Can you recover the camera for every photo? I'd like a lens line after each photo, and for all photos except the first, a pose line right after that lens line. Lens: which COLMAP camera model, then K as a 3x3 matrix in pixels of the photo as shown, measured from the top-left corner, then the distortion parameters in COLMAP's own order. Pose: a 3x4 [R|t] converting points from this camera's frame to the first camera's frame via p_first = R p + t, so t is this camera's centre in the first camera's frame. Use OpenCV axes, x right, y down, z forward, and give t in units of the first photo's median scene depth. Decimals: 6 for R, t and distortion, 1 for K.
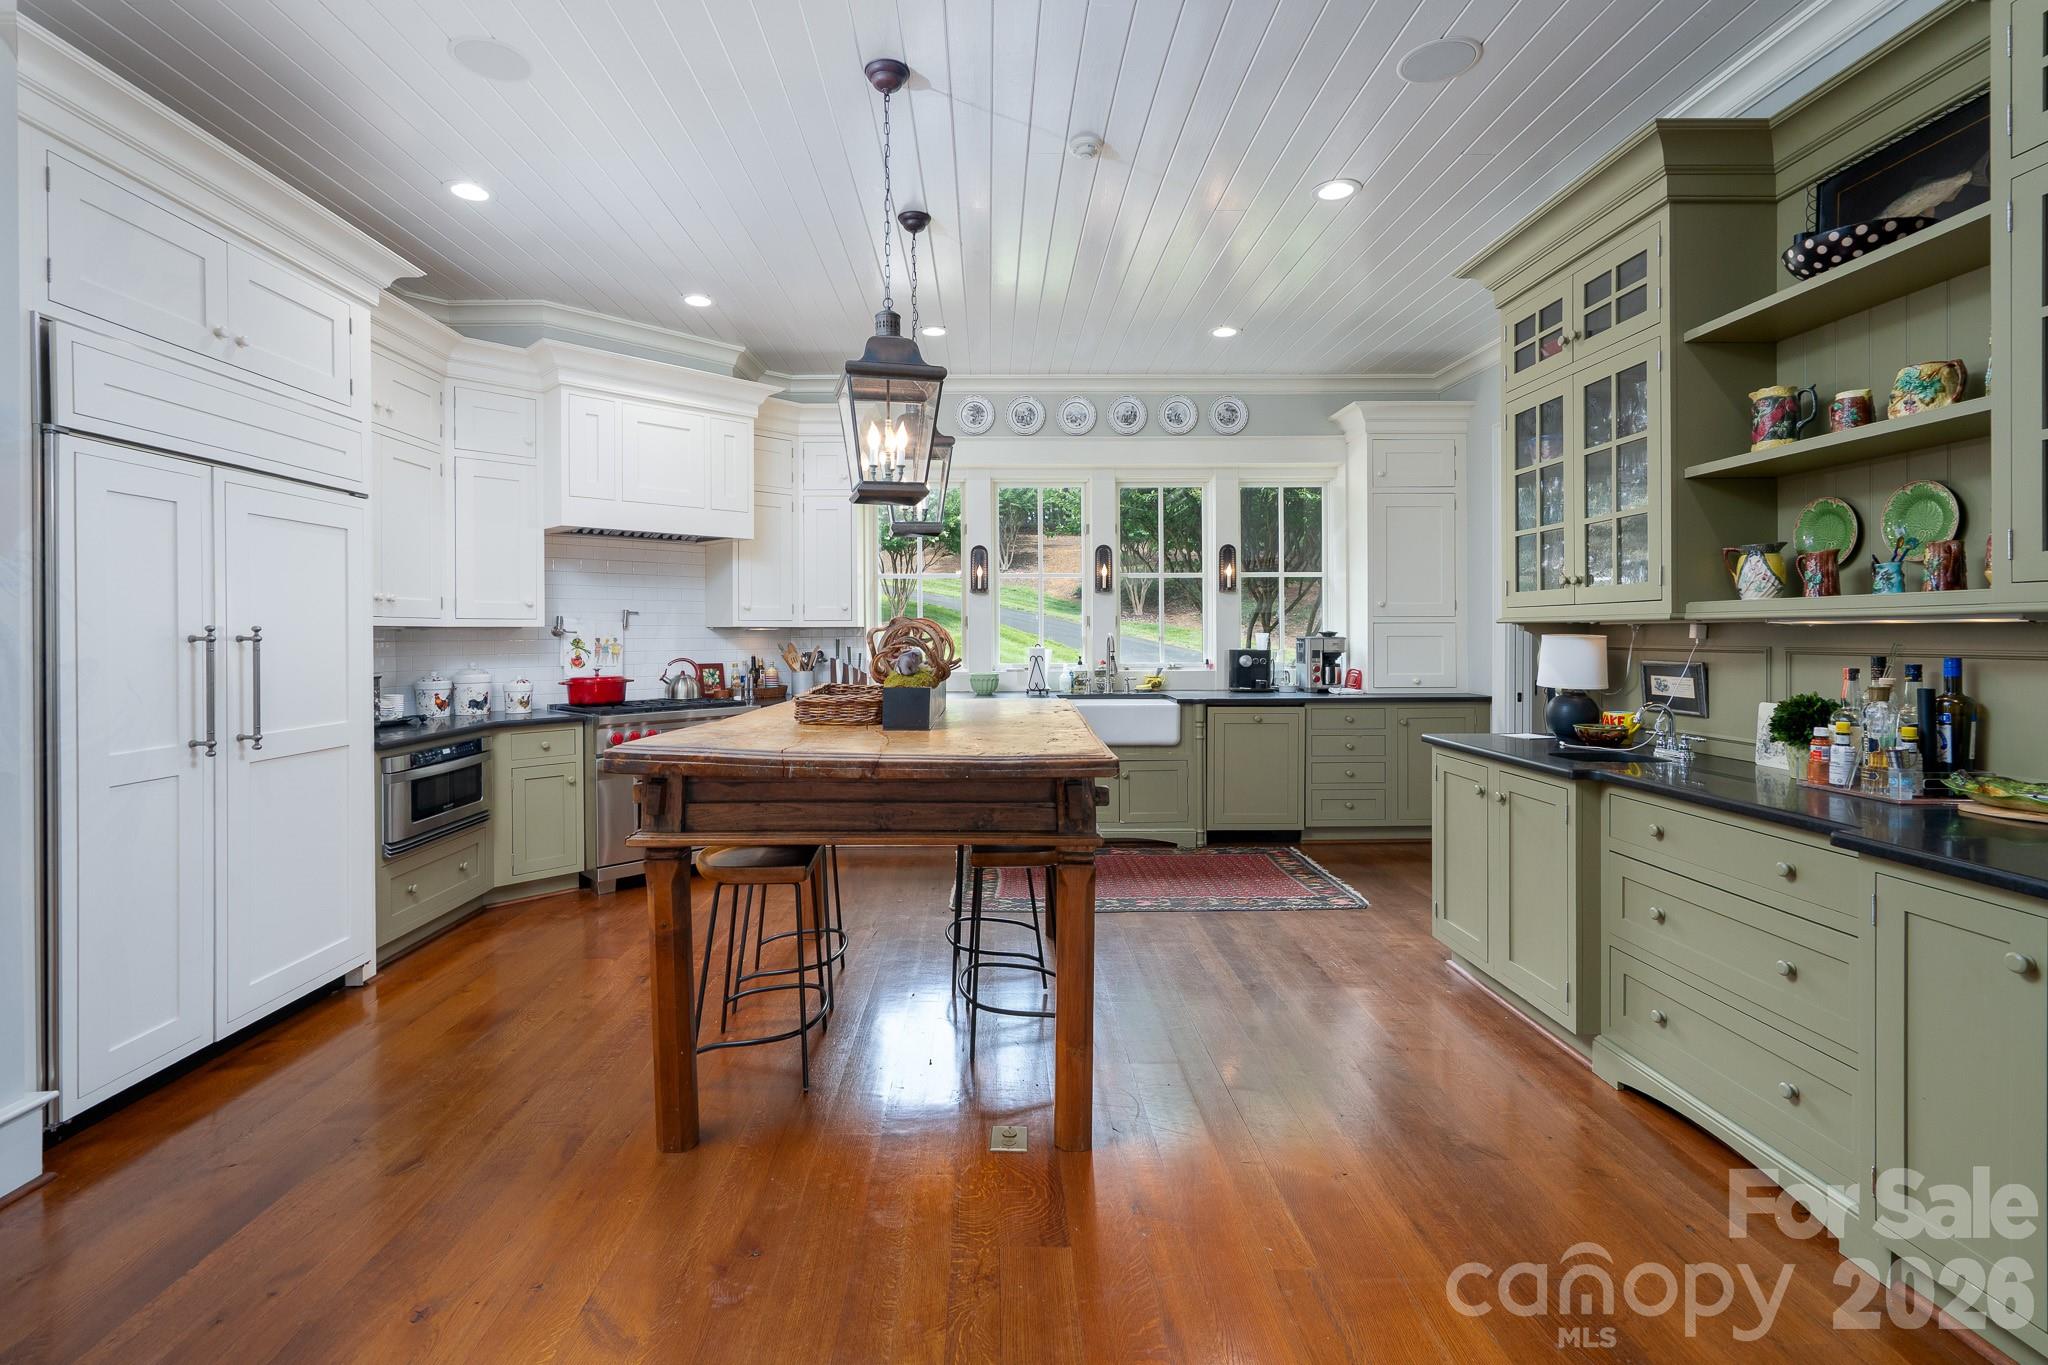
lens RADIAL K [[947.2, 0, 1010.3], [0, 947.2, 635.7], [0, 0, 1]] dist [-0.012820, -0.000464]
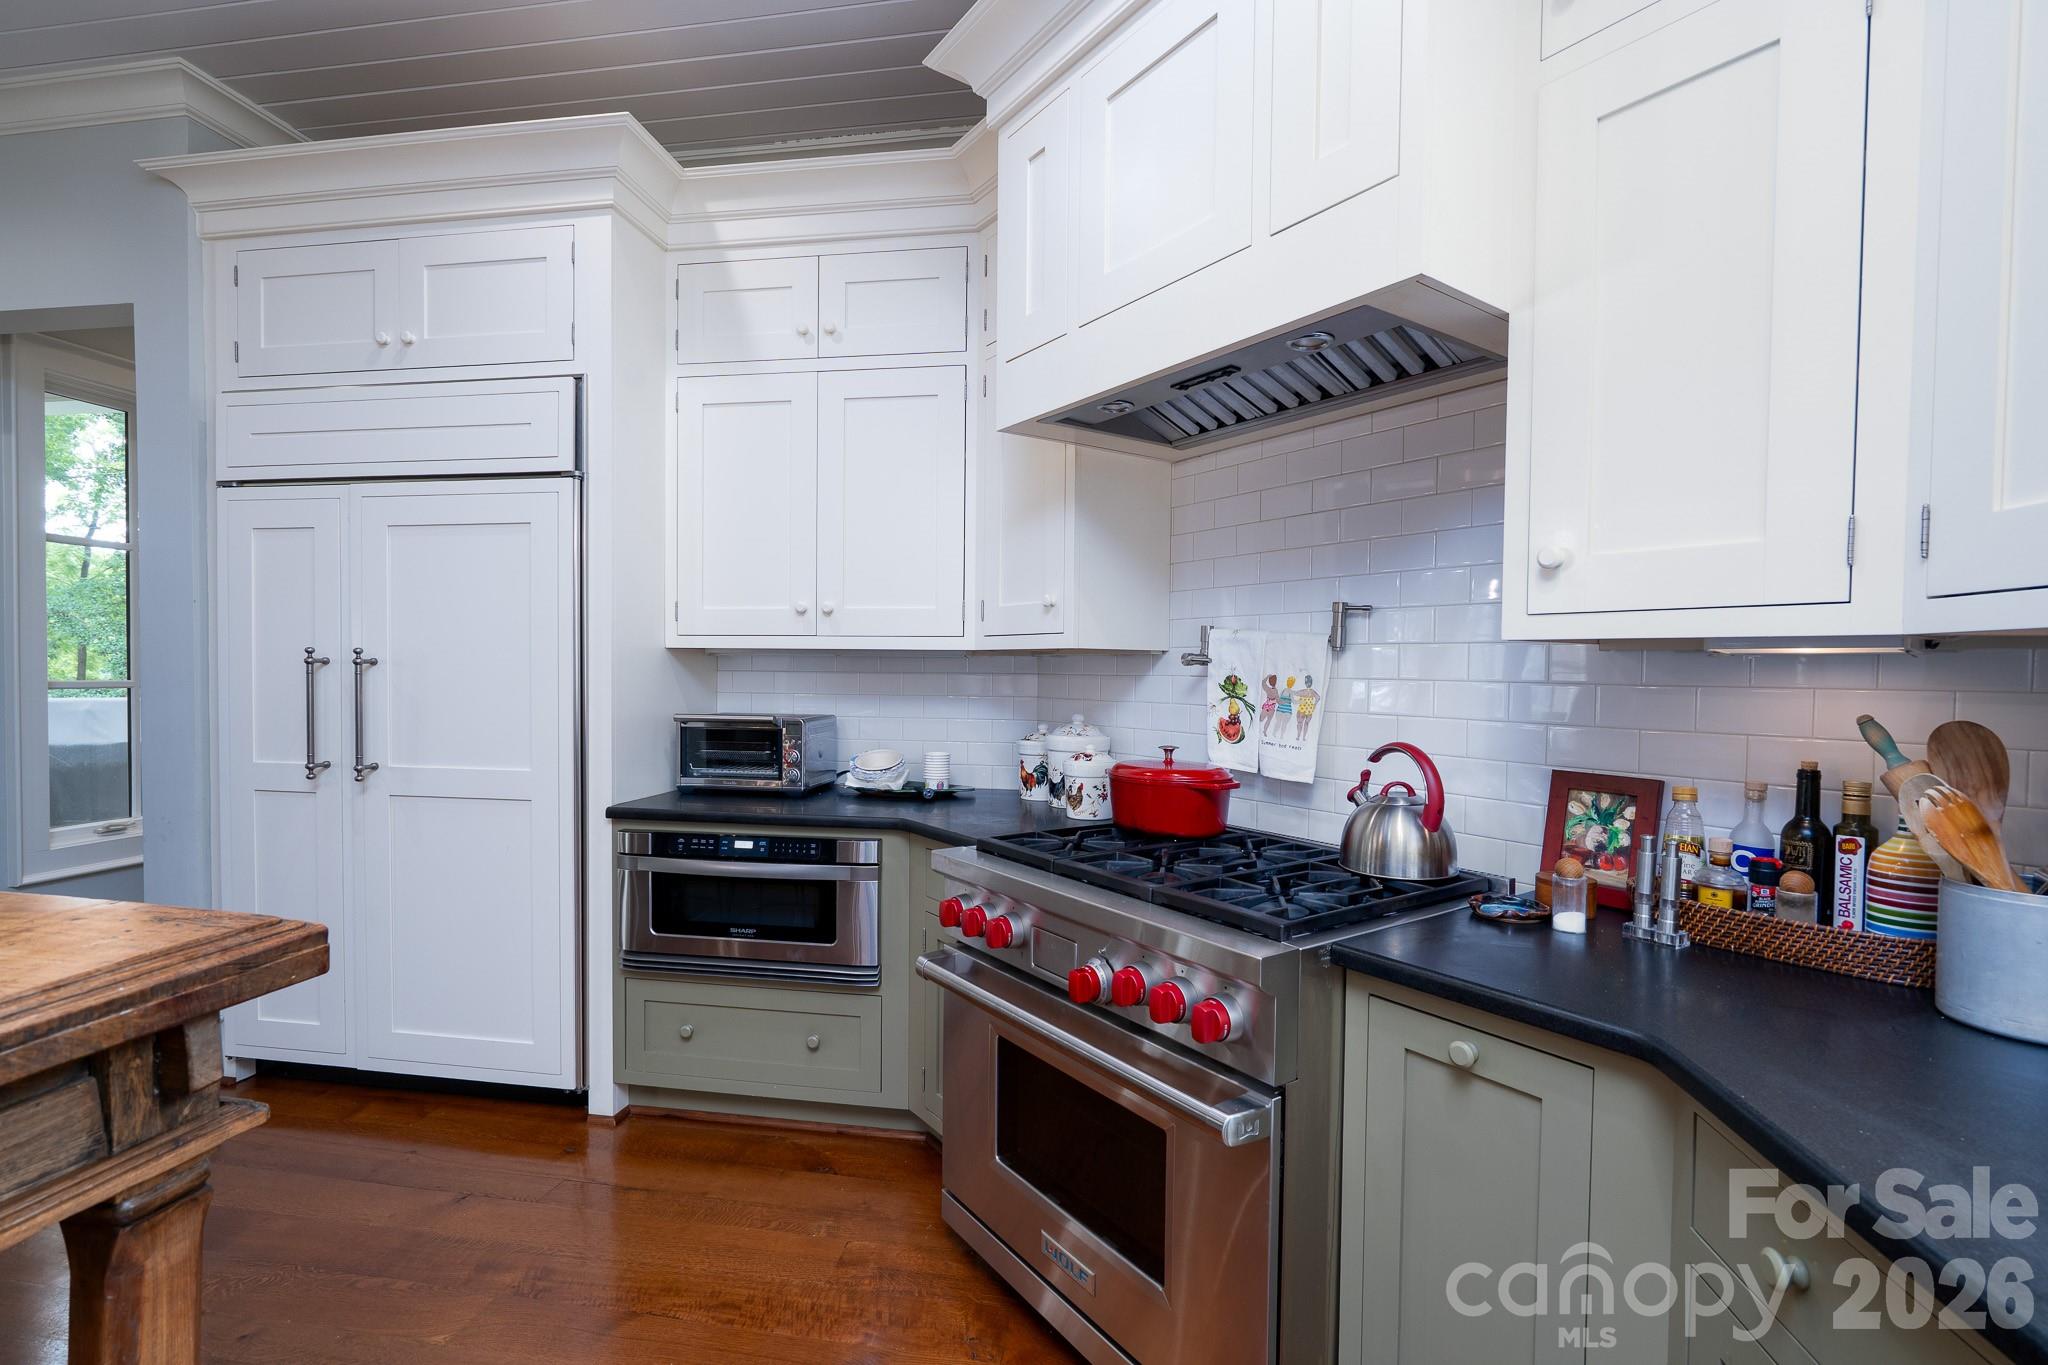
lens RADIAL K [[947.2, 0, 1022.0], [0, 947.2, 693.3], [0, 0, 1]] dist [-0.012820, -0.000464]
pose [[-0.177550, 0.030101, -0.983651, -0.007297], [-0.011257, 0.999405, 0.032615, -0.002410], [0.984047, 0.016864, -0.177106, 1.270212]]
